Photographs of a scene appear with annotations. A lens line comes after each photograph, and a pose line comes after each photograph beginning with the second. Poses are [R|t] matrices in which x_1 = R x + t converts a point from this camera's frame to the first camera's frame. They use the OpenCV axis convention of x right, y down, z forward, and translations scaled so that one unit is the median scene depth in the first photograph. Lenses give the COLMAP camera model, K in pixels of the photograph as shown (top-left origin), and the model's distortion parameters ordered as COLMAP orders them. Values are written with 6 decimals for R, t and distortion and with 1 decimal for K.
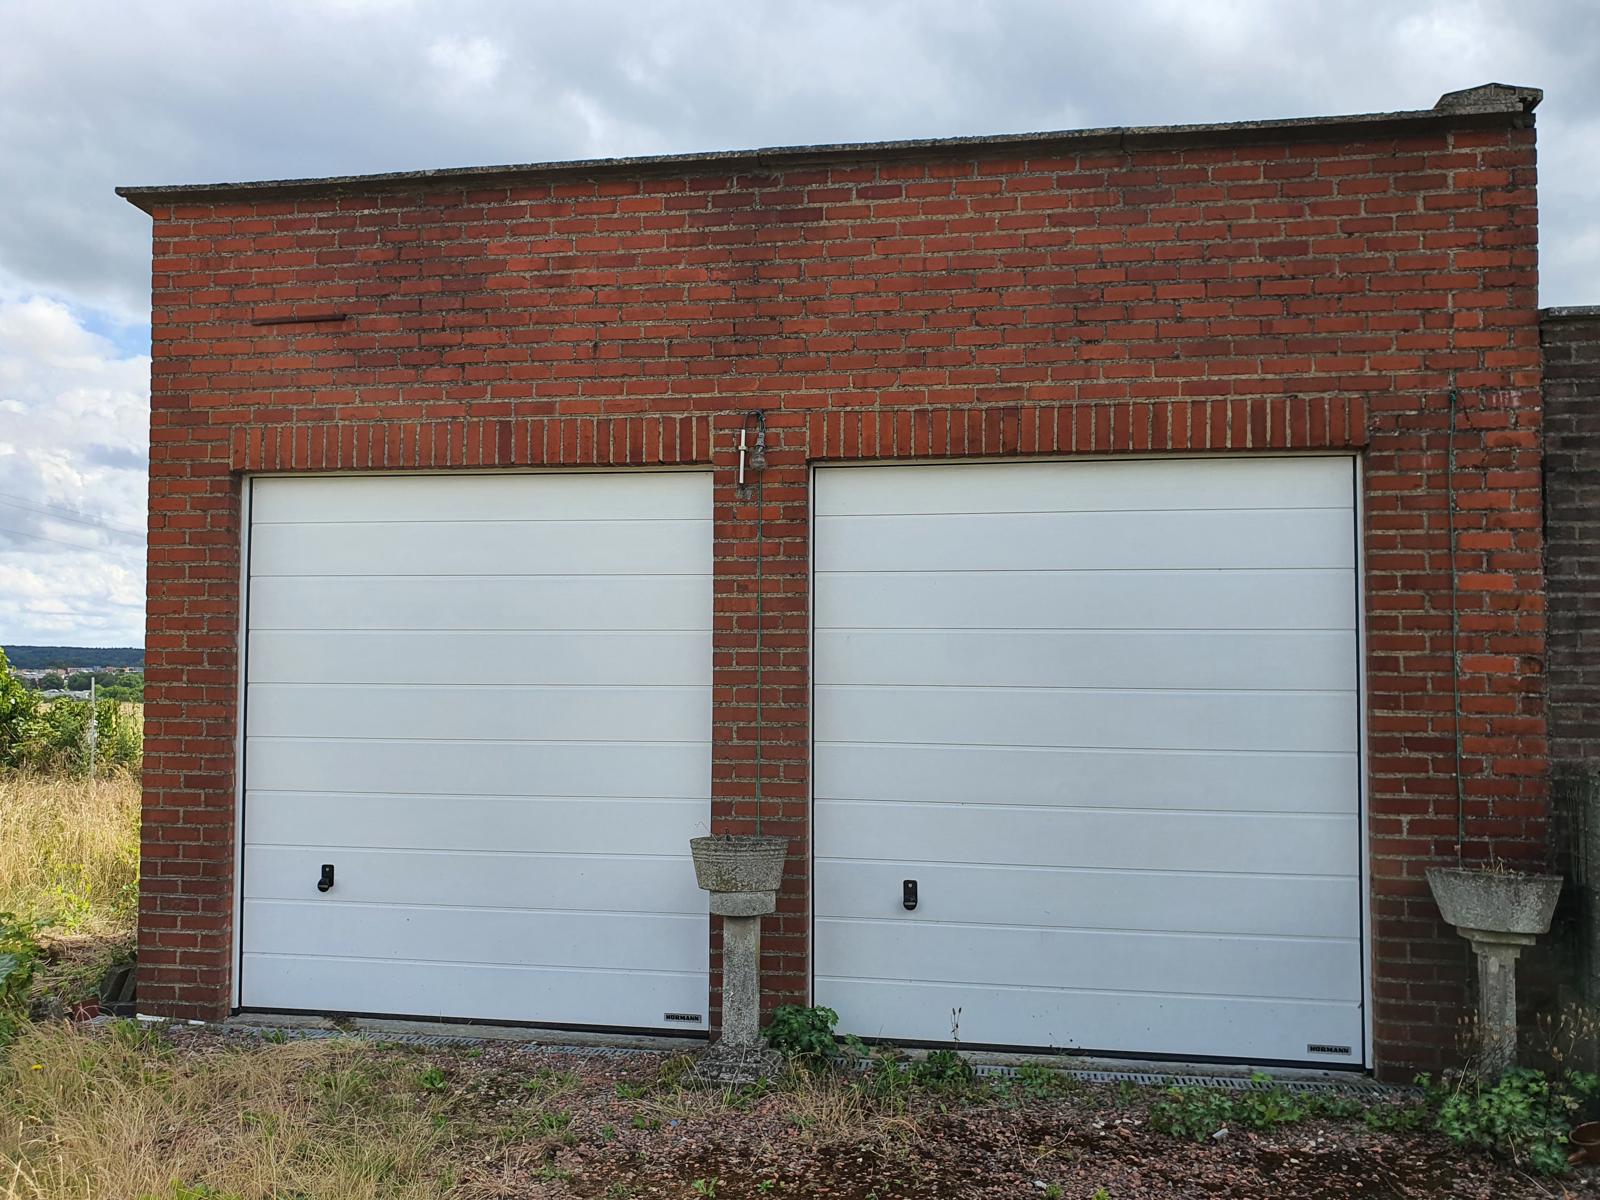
lens RADIAL K [[1211.8, 0, 776.3], [0, 1211.8, 595.3], [0, 0, 1]] dist [0.154688, -0.331756]
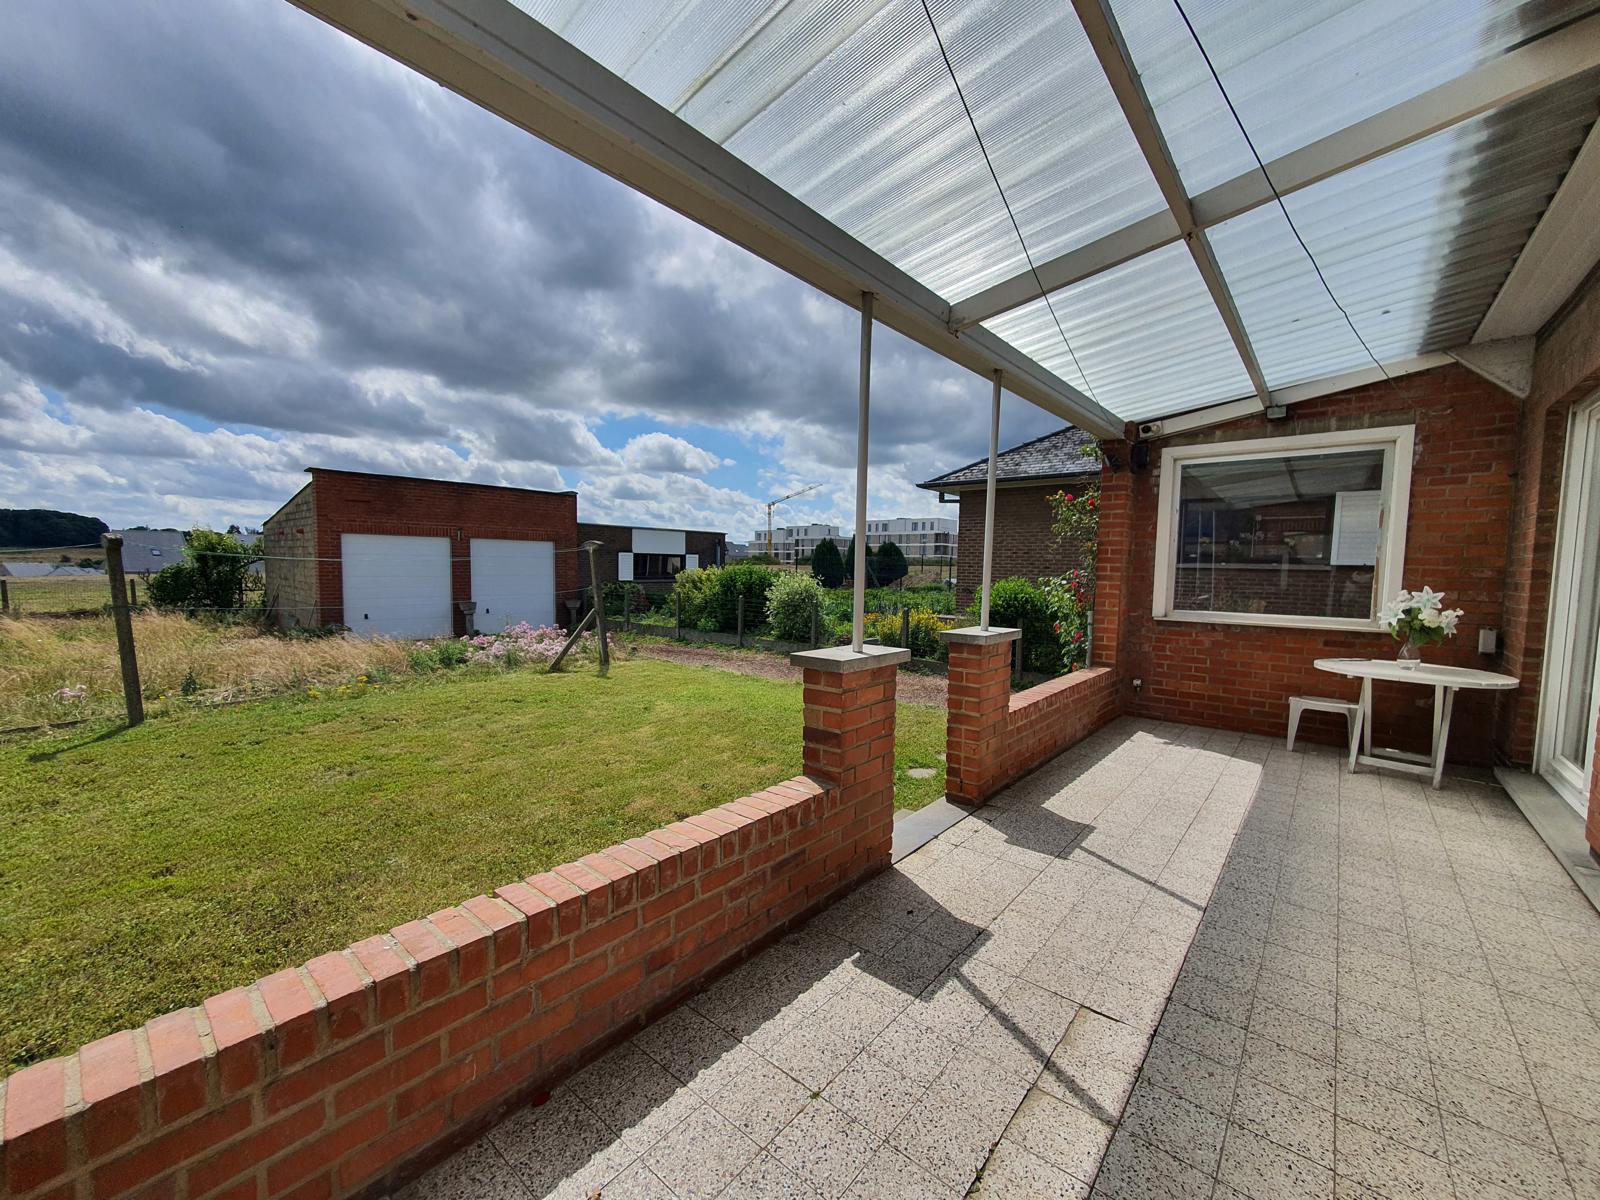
lens RADIAL K [[638.9, 0, 807.8], [0, 638.9, 609.0], [0, 0, 1]] dist [0.001579, 0.000621]
pose [[0.502739, -0.051764, 0.862887, -1.807630], [-0.048807, 0.994913, 0.088121, -0.120344], [-0.863059, -0.086417, 0.497655, -1.926527]]
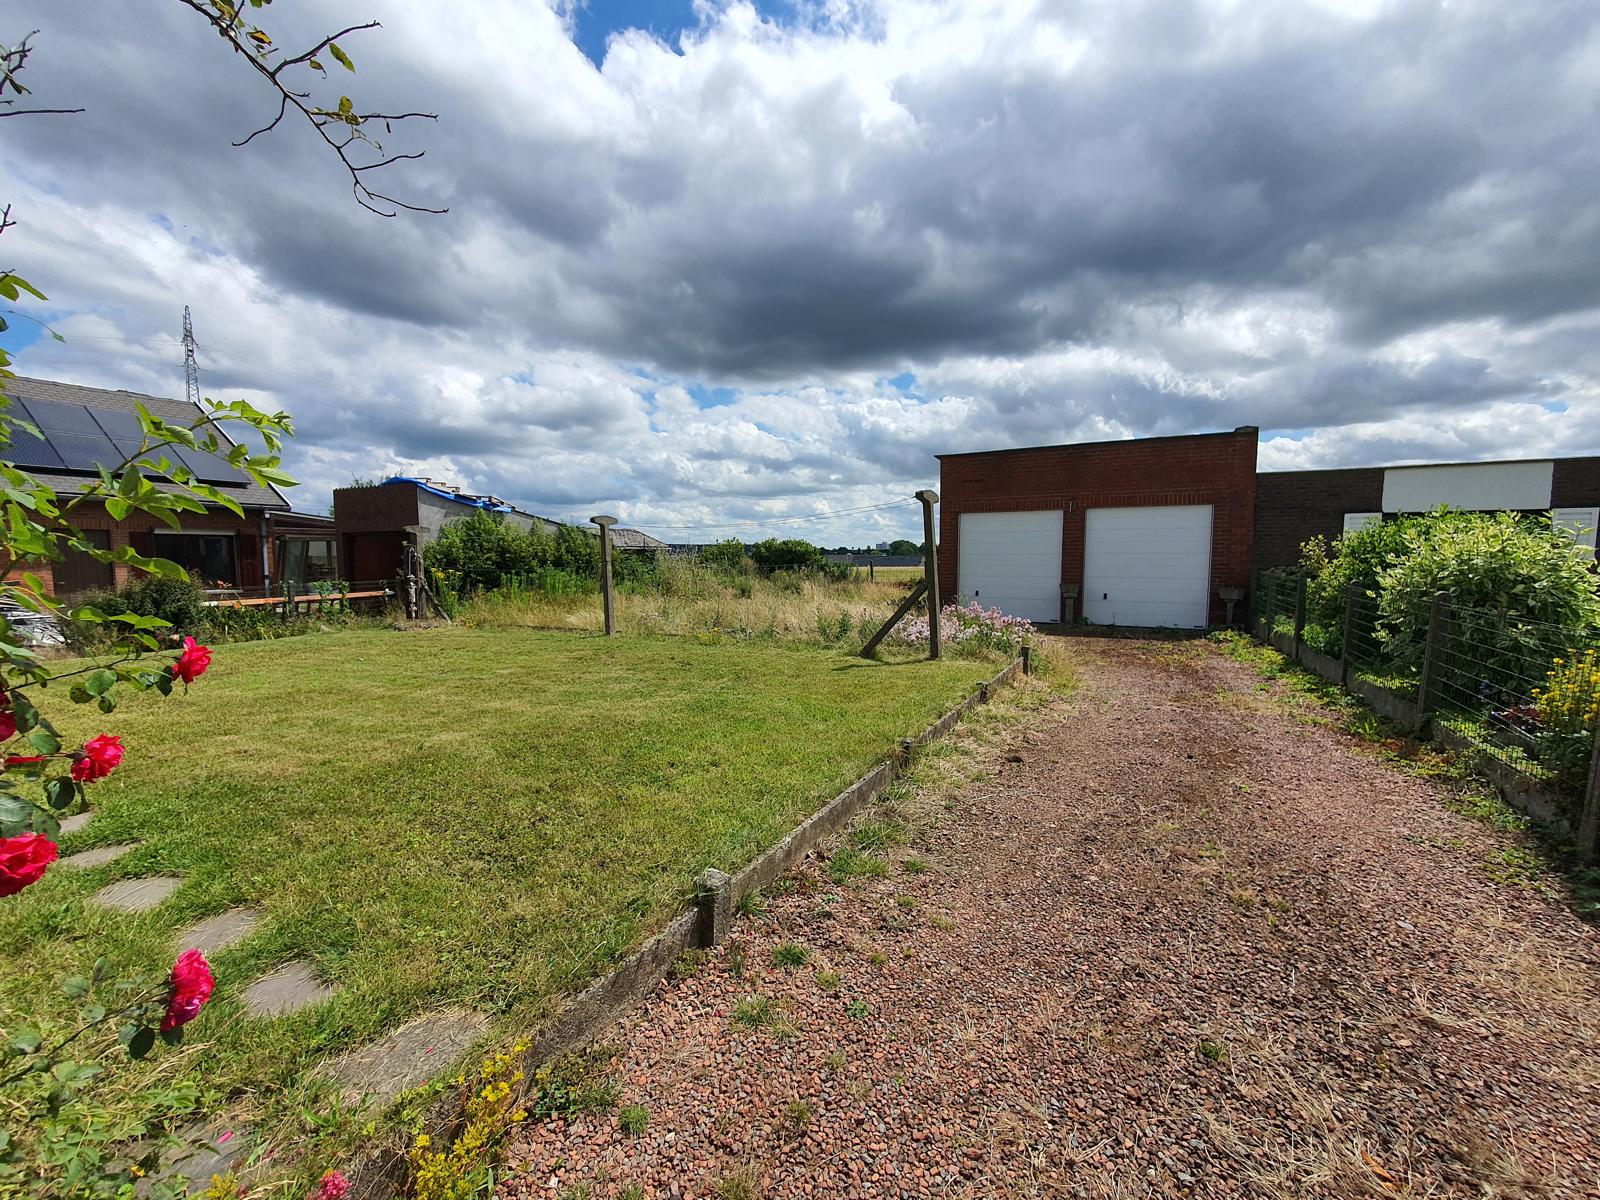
lens RADIAL K [[611.0, 0, 800.0], [0, 611.0, 600.0], [0, 0, 1]] dist [-0.010868, 0.000154]
pose [[0.938238, 0.021022, -0.345352, -0.199398], [0.018076, 0.993811, 0.109601, -0.032048], [0.345519, -0.109075, 0.932051, -1.734747]]
